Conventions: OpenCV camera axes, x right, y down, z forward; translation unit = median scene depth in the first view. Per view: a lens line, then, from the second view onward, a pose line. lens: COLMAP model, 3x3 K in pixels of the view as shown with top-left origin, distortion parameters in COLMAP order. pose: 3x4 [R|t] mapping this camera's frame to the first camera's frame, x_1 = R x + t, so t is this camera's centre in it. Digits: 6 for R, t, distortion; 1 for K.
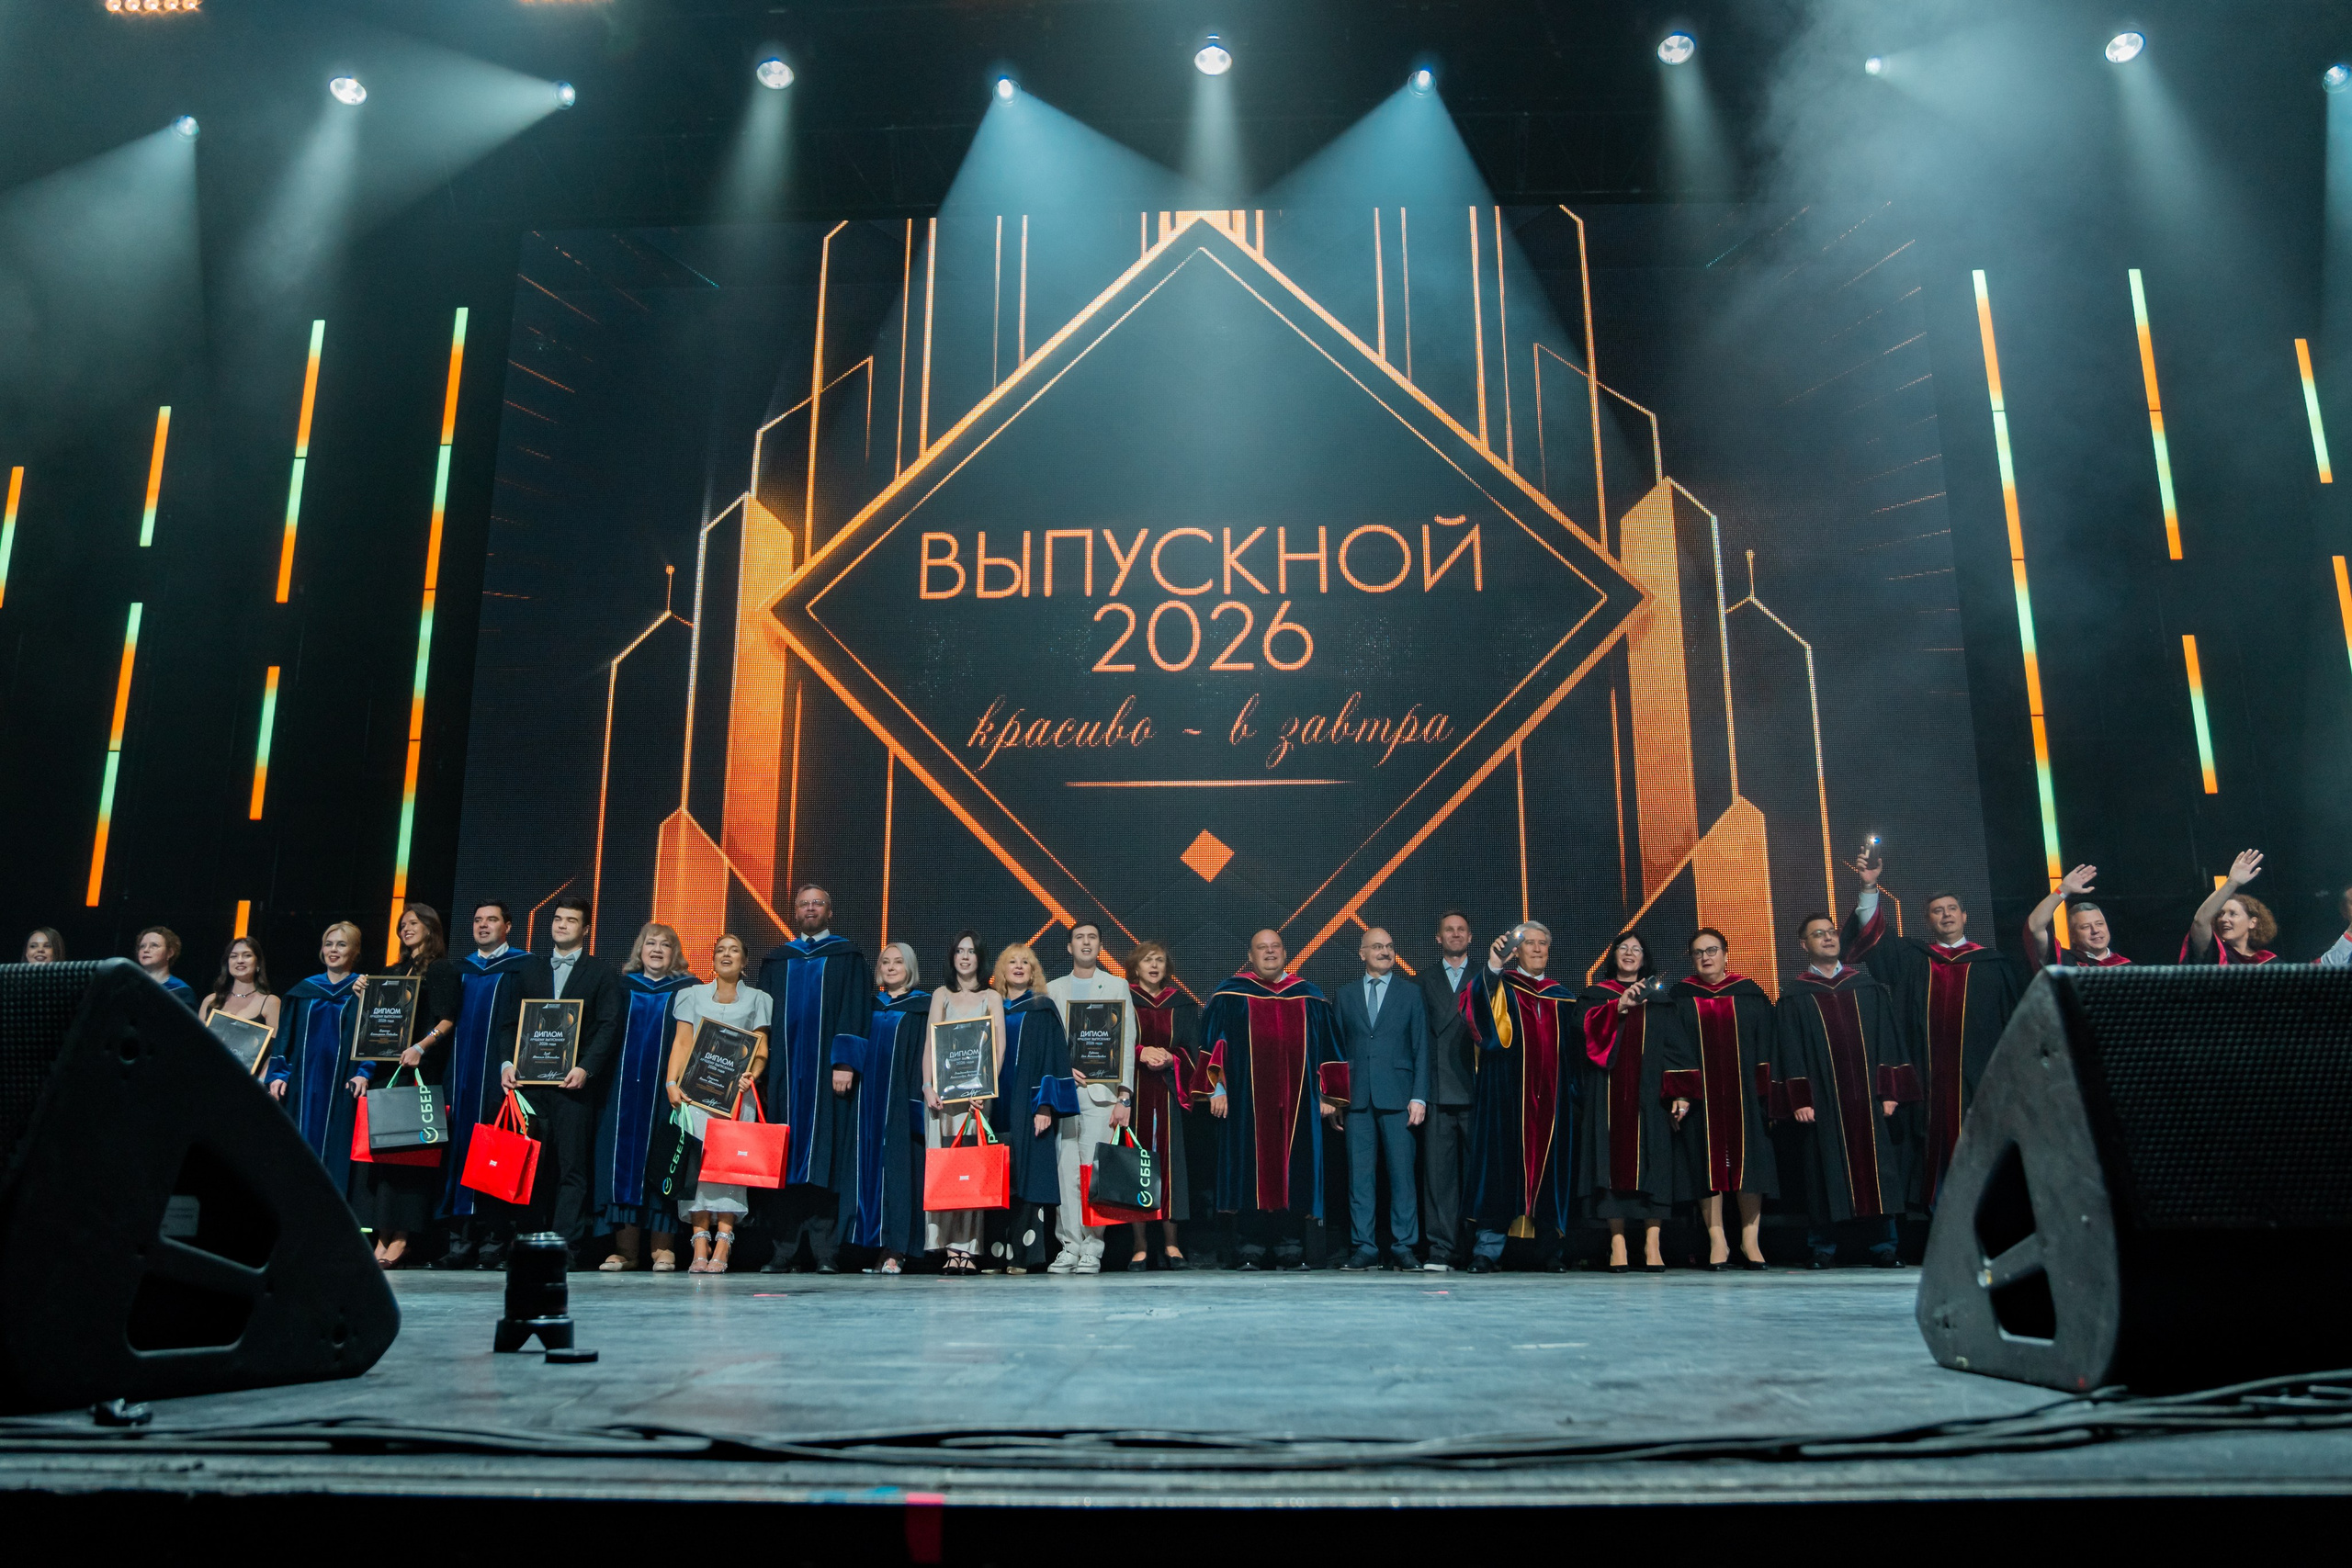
lens RADIAL K [[1851.7, 0, 1176.0], [0, 1851.7, 784.0], [0, 0, 1]] dist [-0.107854, 0.002185]
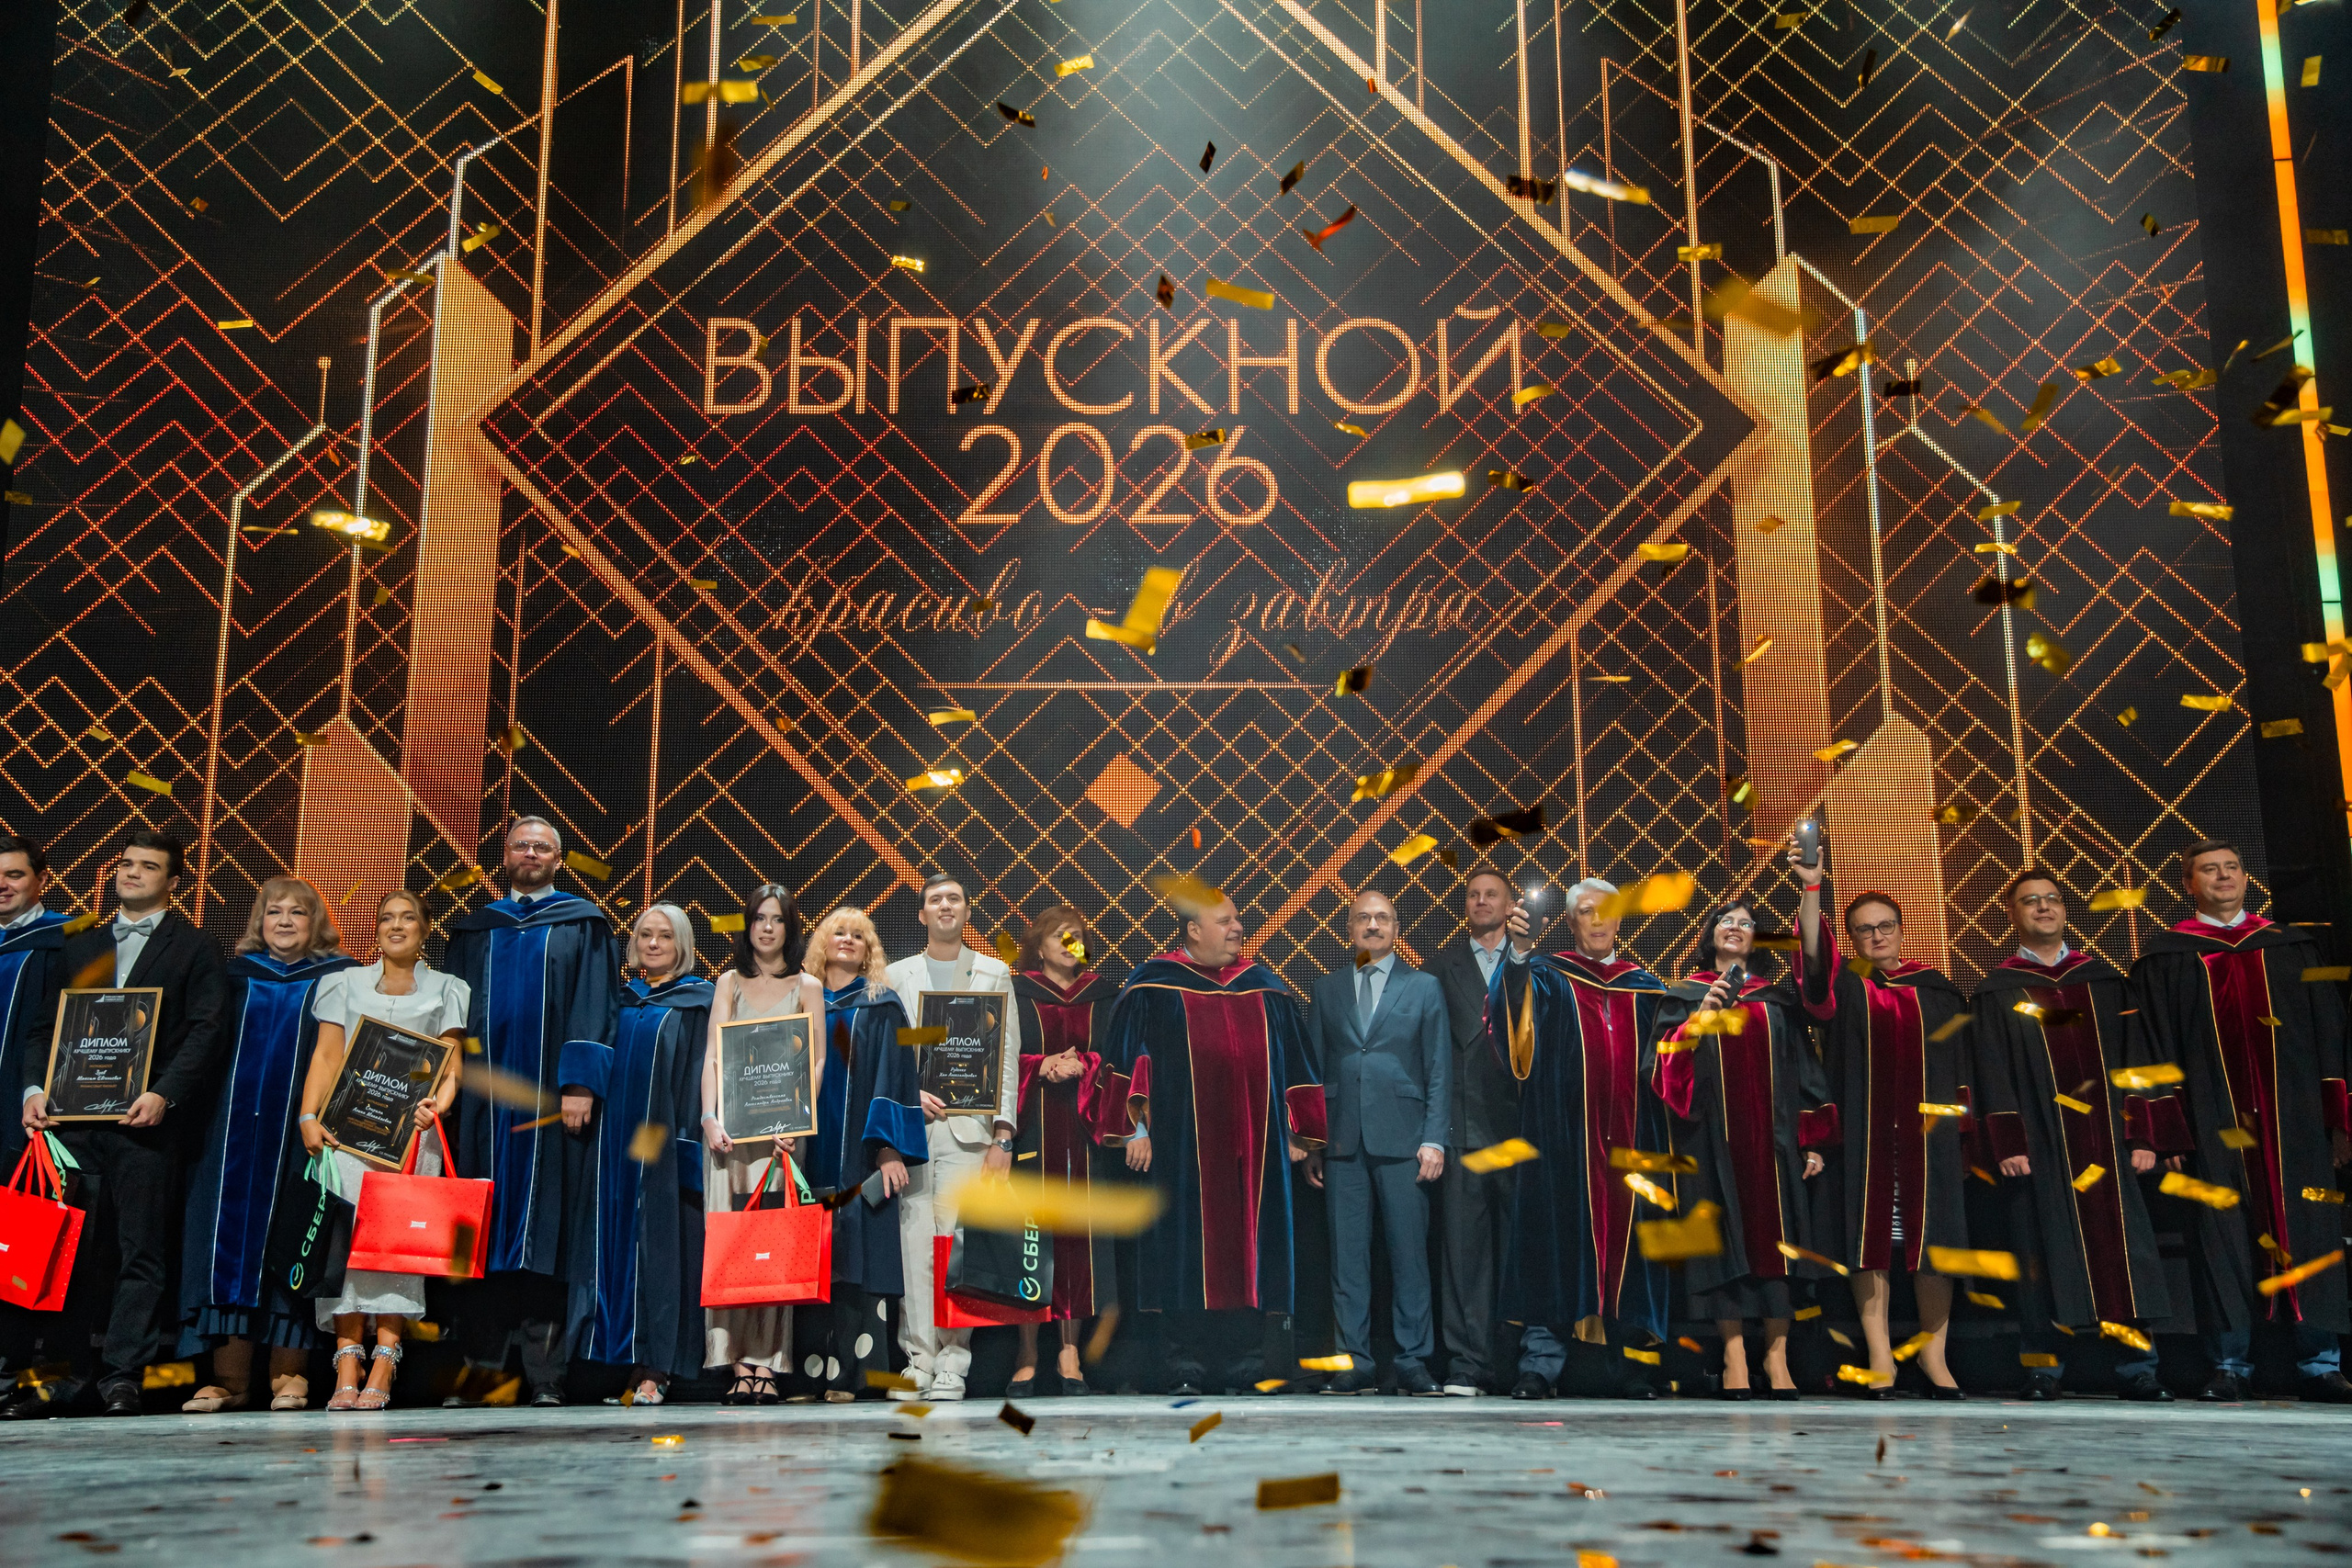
lens RADIAL K [[2361.4, 0, 1177.7], [0, 2361.4, 822.5], [0, 0, 1]] dist [-0.010015, 0.189600]
pose [[0.998313, 0.009516, 0.057278, -0.014534], [-0.010830, 0.999684, 0.022681, 0.033982], [-0.057044, -0.023263, 0.998101, 0.134937]]
